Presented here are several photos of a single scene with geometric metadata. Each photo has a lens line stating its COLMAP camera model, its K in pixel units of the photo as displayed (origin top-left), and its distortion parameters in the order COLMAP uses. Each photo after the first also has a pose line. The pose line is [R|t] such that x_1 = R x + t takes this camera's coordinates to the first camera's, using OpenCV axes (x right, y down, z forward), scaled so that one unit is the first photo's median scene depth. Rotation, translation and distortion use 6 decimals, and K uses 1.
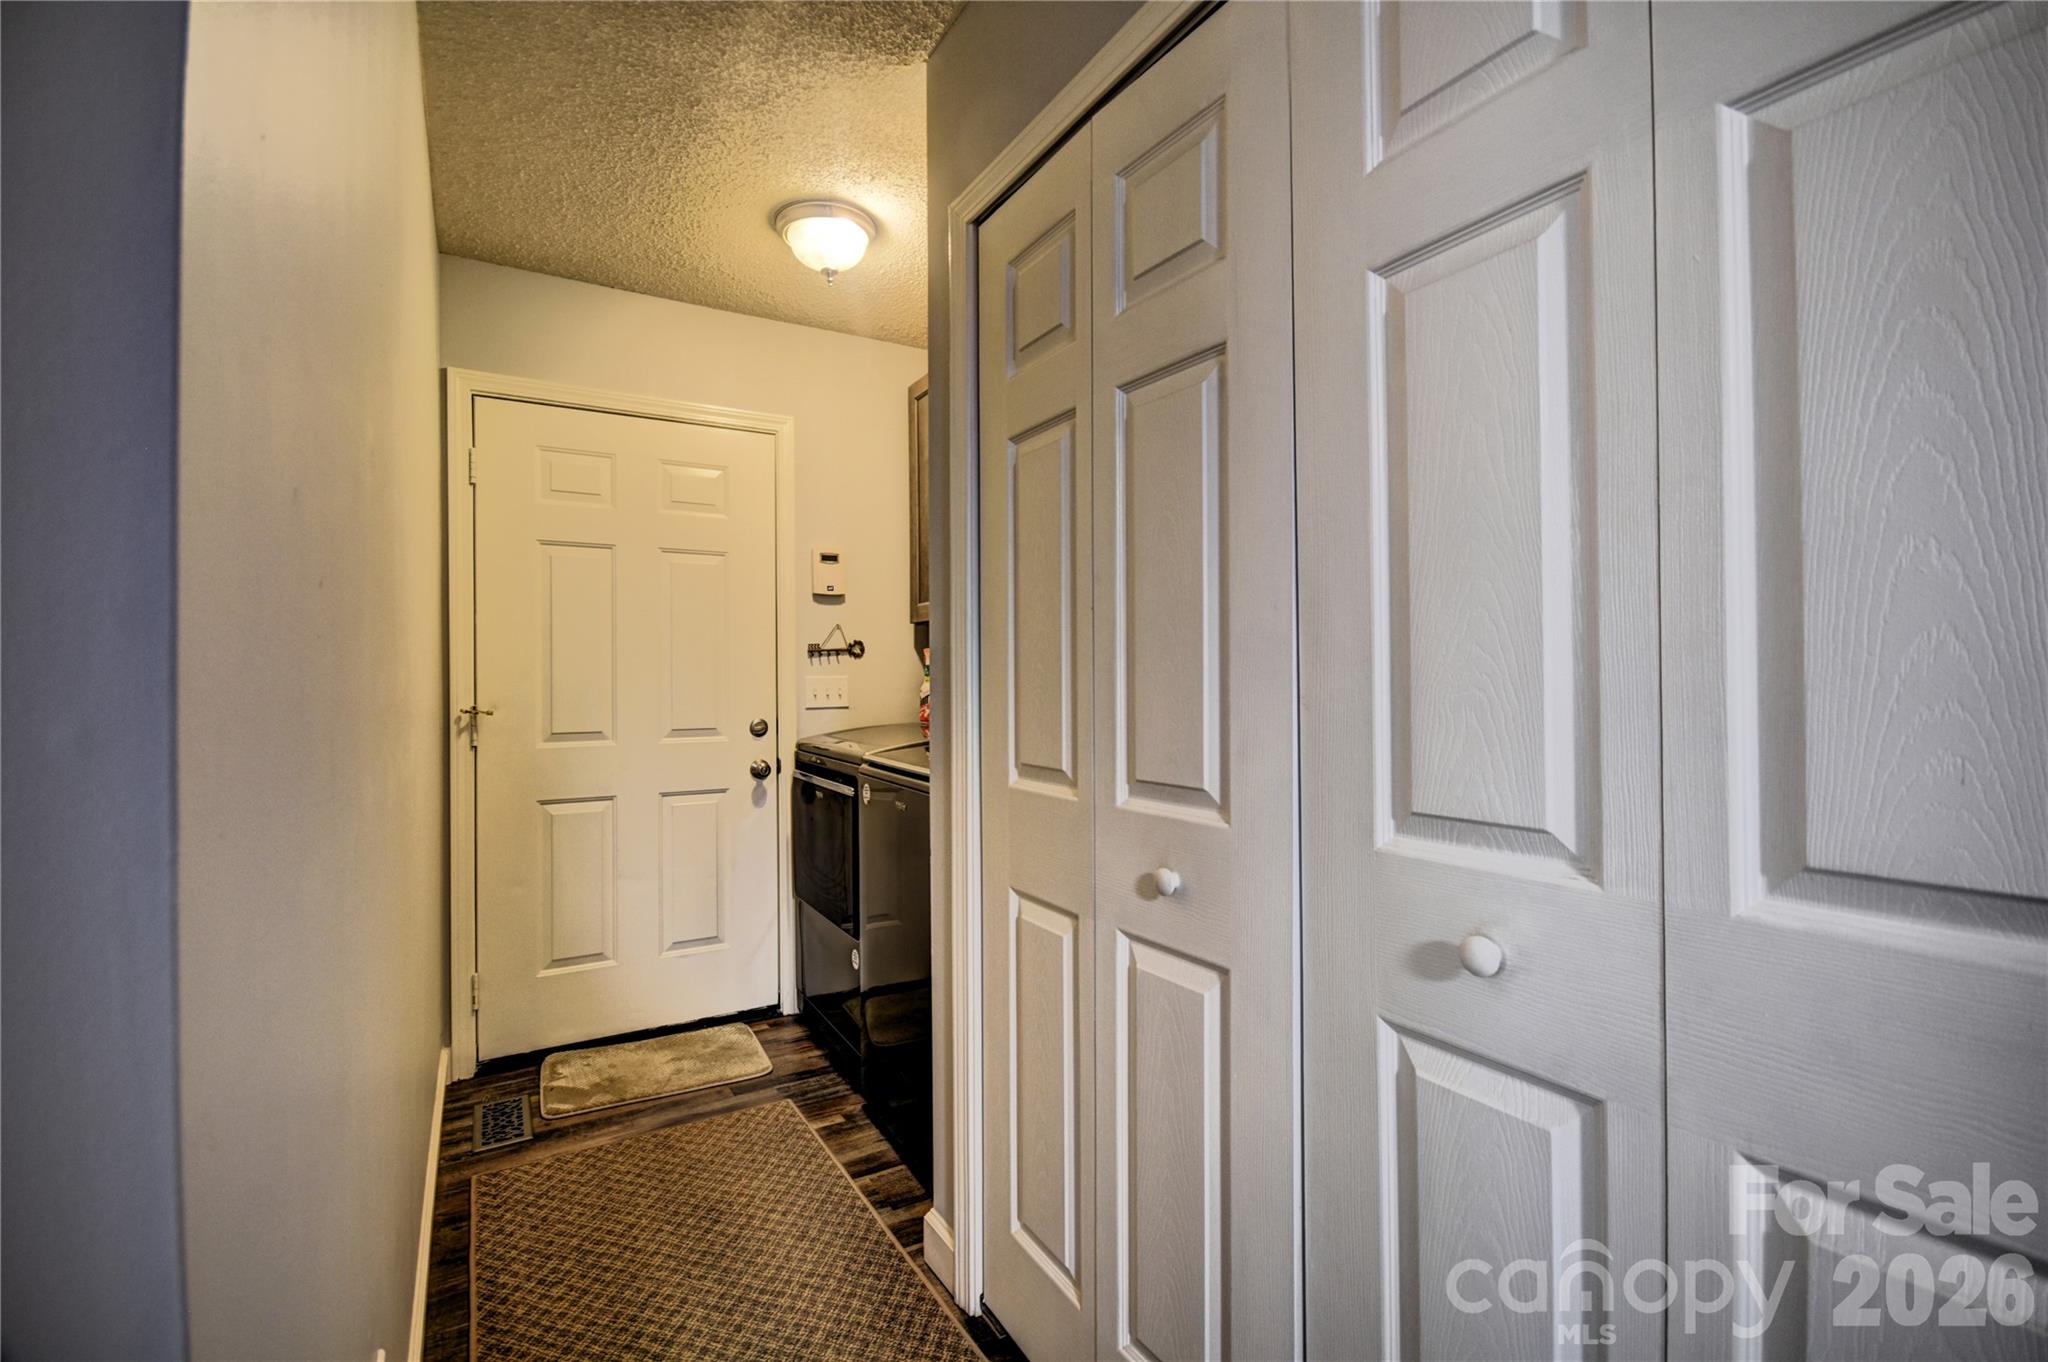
lens RADIAL K [[889.9, 0, 1019.8], [0, 889.9, 677.3], [0, 0, 1]] dist [-0.007054, -0.004850]
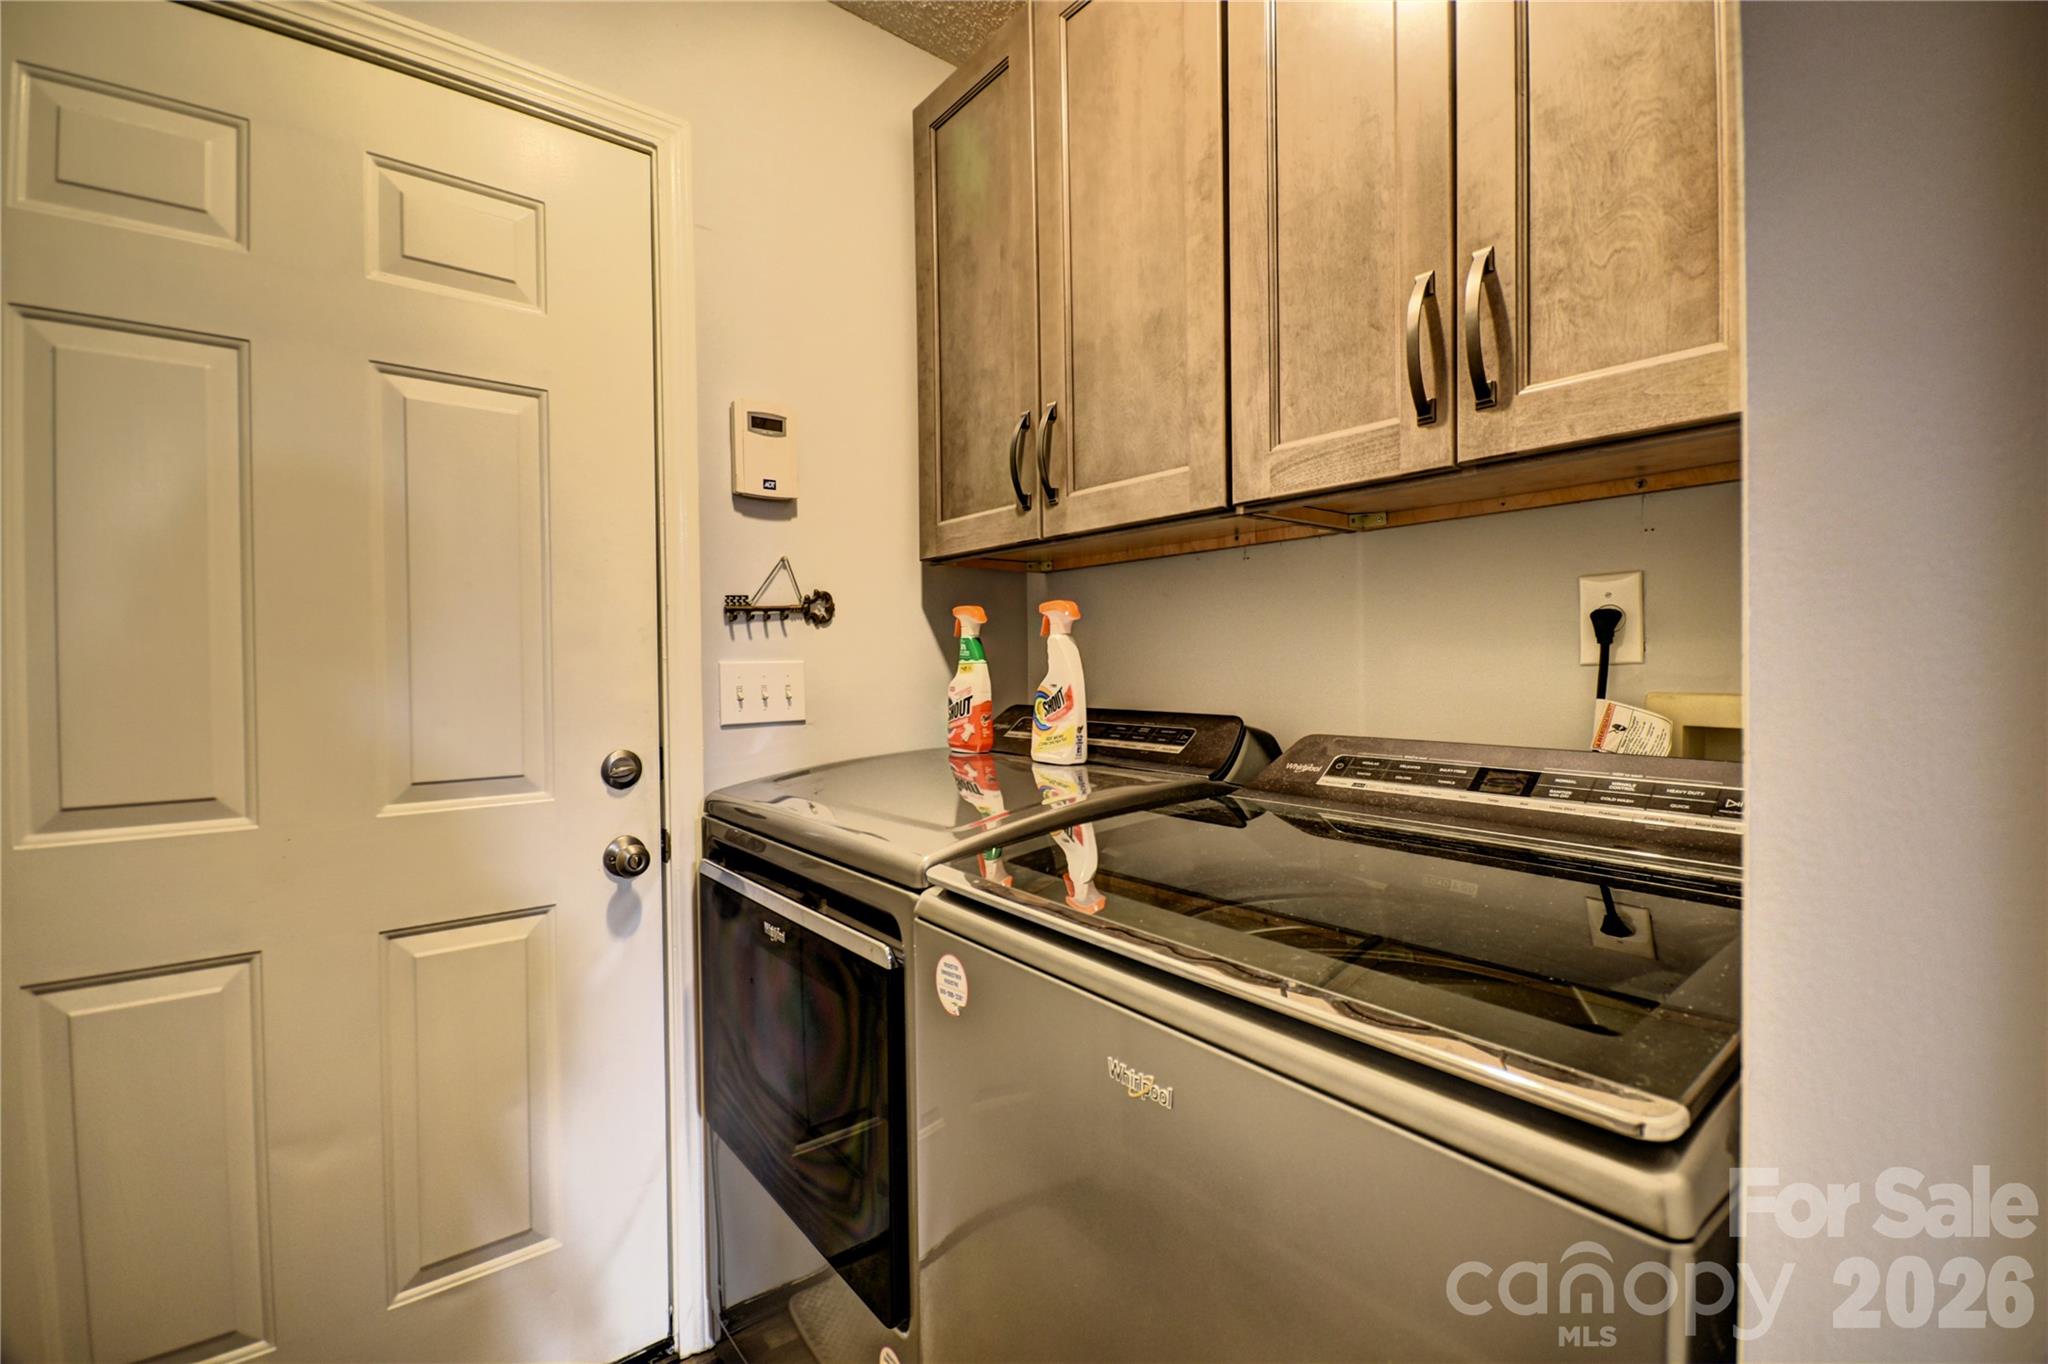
lens RADIAL K [[889.9, 0, 1026.1], [0, 889.9, 673.6], [0, 0, 1]] dist [-0.007054, -0.004850]
pose [[0.990077, -0.009942, 0.140177, -0.142650], [0.009636, 0.999949, 0.002862, 0.006203], [-0.140198, -0.001483, 0.990122, 0.490972]]
